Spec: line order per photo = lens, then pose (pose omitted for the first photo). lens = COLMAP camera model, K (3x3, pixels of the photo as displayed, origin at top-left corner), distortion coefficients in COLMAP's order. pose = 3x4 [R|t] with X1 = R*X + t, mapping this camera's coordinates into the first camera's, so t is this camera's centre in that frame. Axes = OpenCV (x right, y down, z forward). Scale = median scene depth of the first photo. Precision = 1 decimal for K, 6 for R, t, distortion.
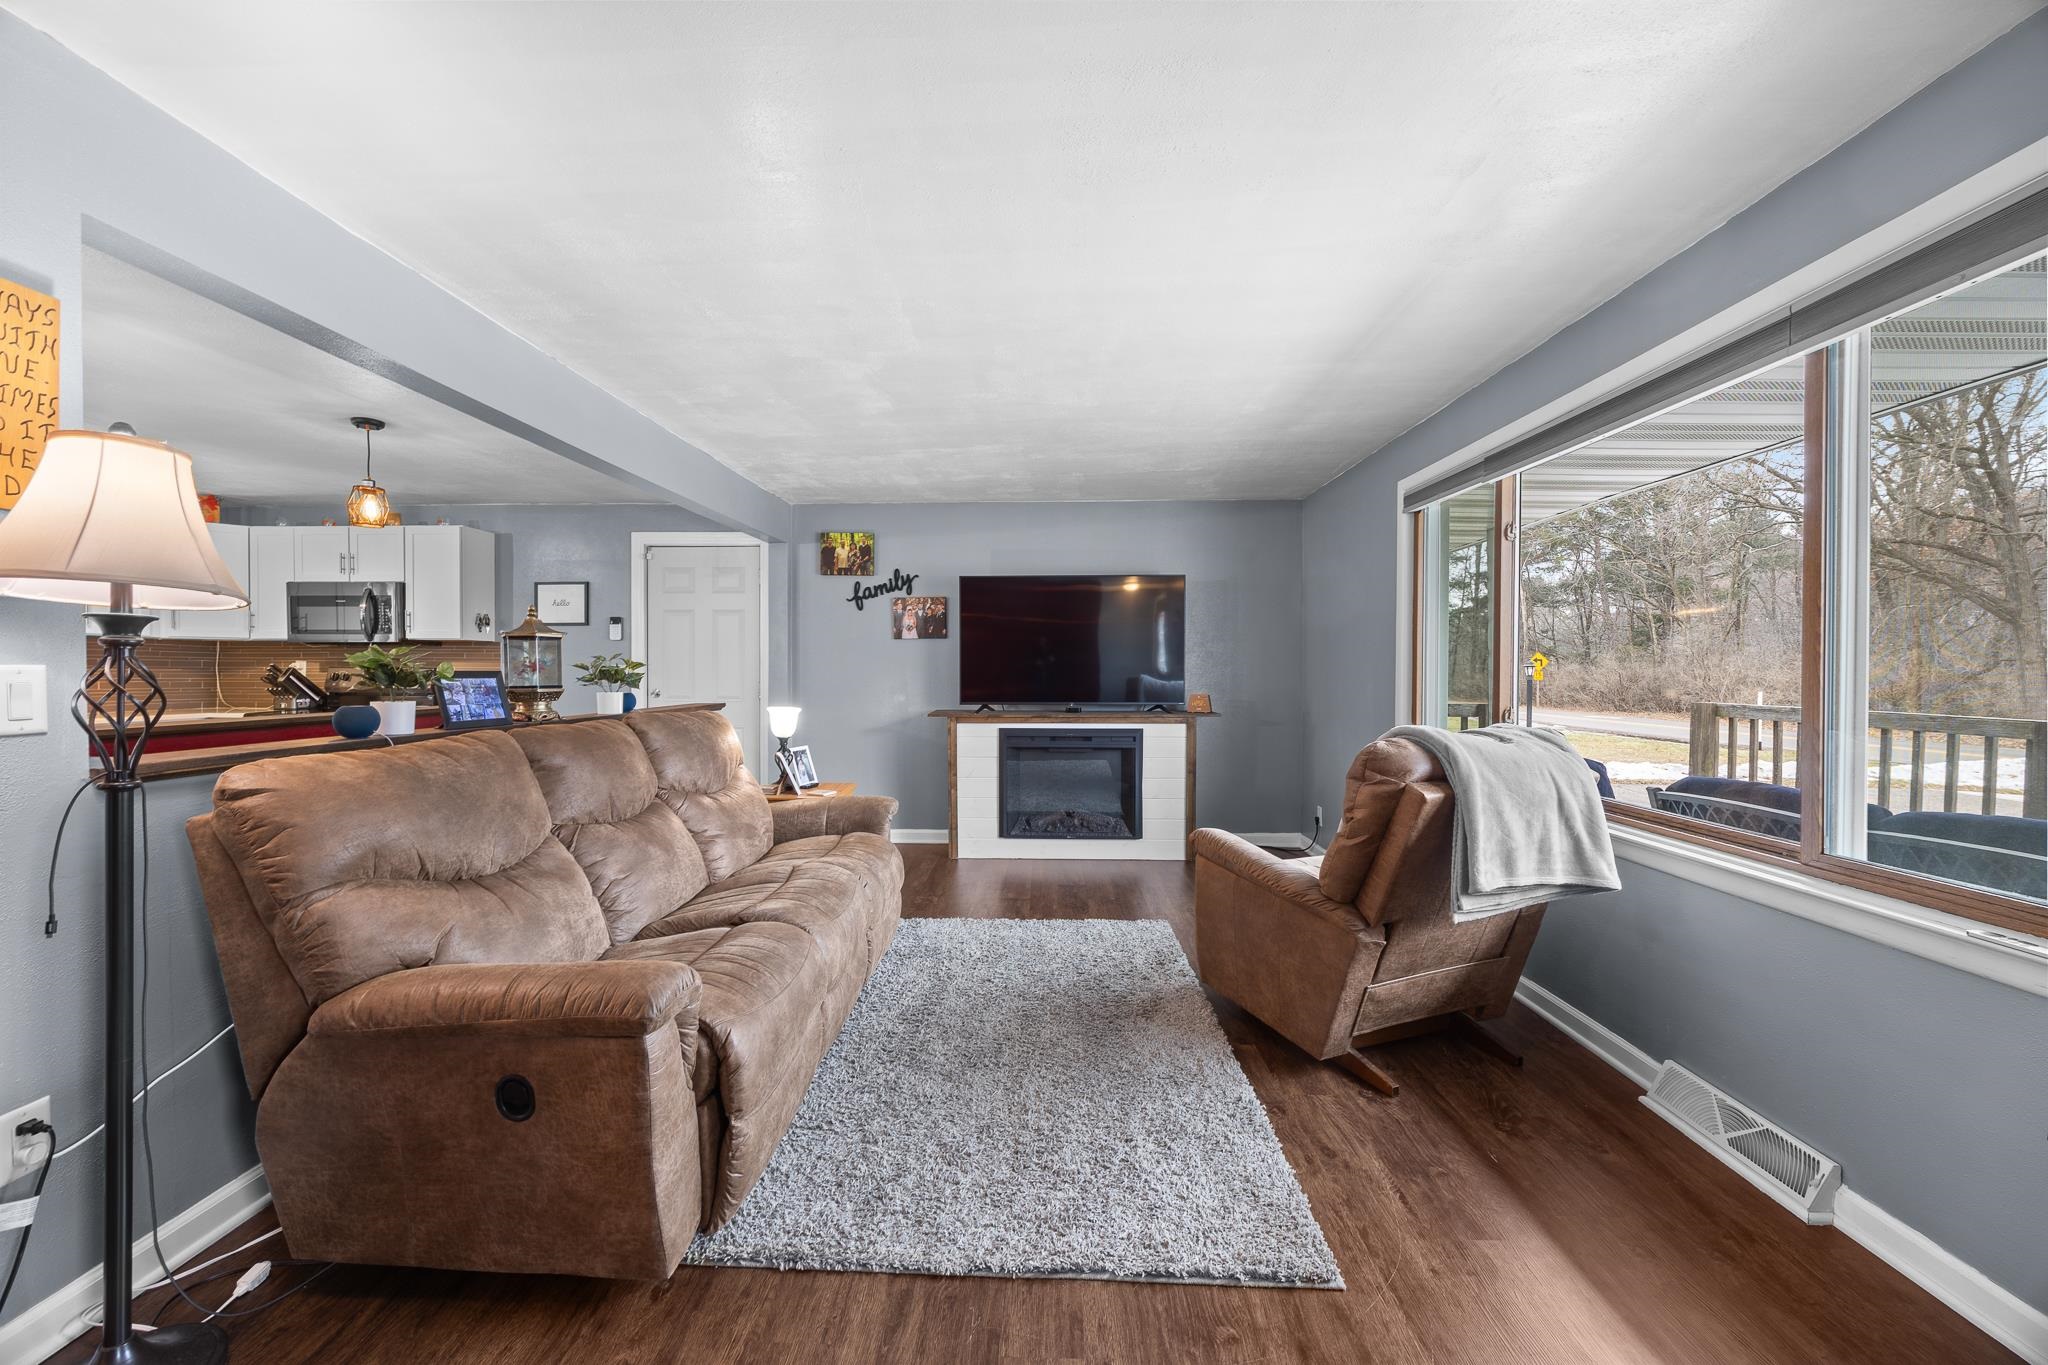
lens RADIAL K [[783.8, 0, 1014.5], [0, 783.8, 681.9], [0, 0, 1]] dist [-0.003053, -0.000025]
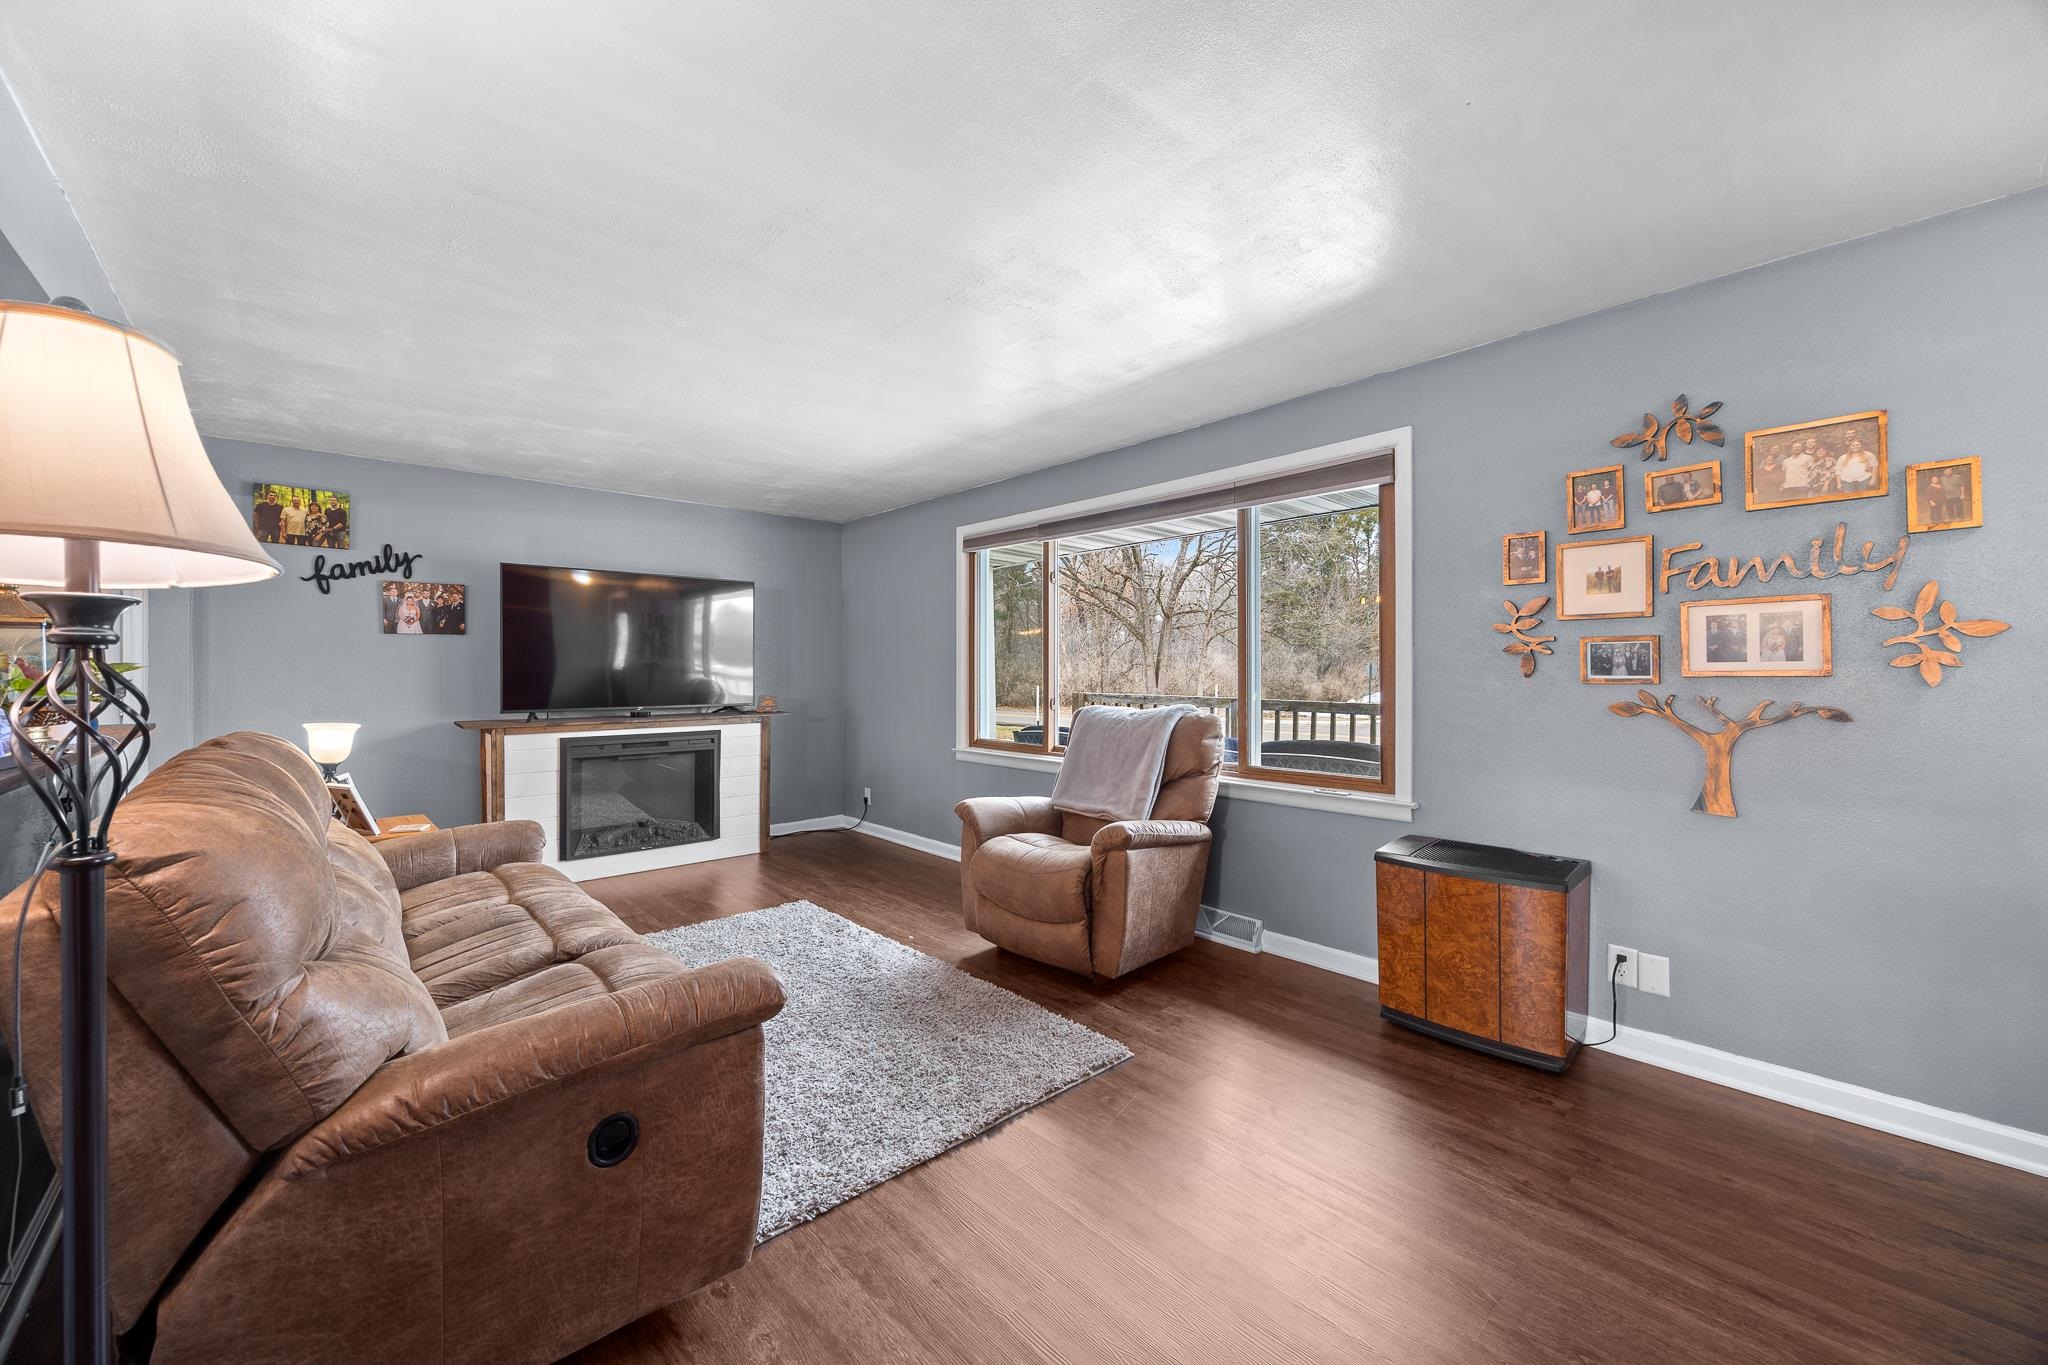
lens RADIAL K [[783.8, 0, 1019.7], [0, 783.8, 670.5], [0, 0, 1]] dist [-0.003053, -0.000025]
pose [[0.714166, -0.001358, 0.699975, -0.344476], [0.012176, 0.999871, -0.010483, -0.002676], [-0.699871, 0.016009, 0.714090, -0.002057]]
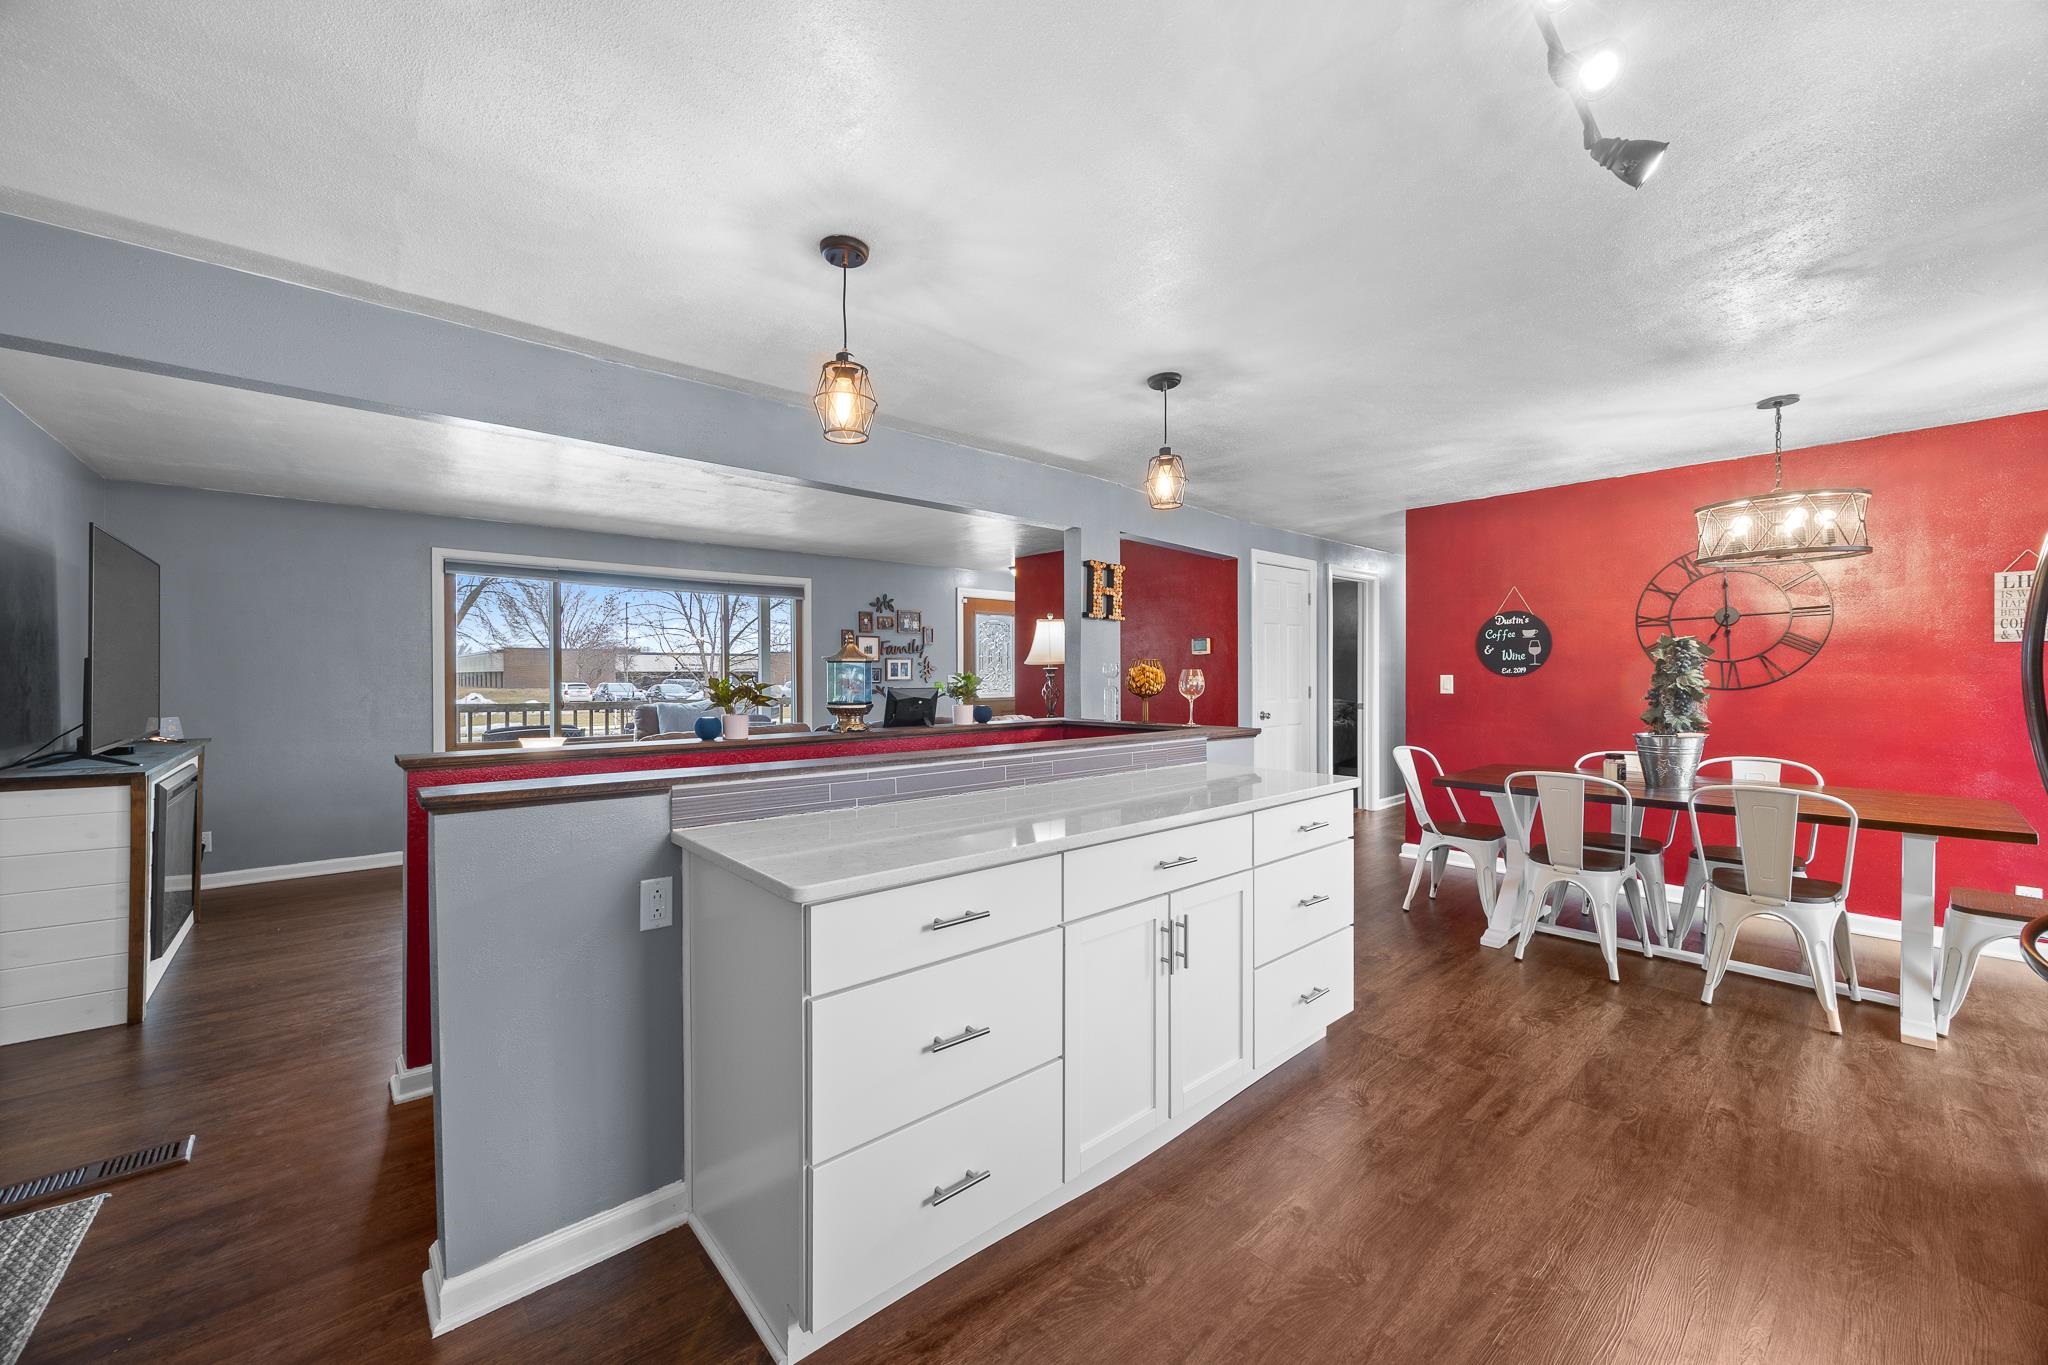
lens RADIAL K [[783.8, 0, 1012.0], [0, 783.8, 678.5], [0, 0, 1]] dist [-0.003053, -0.000025]
pose [[-0.685287, -0.004188, 0.728261, -1.200155], [0.012908, 0.999757, 0.017895, -0.034817], [-0.728158, 0.021663, -0.685066, 1.184432]]
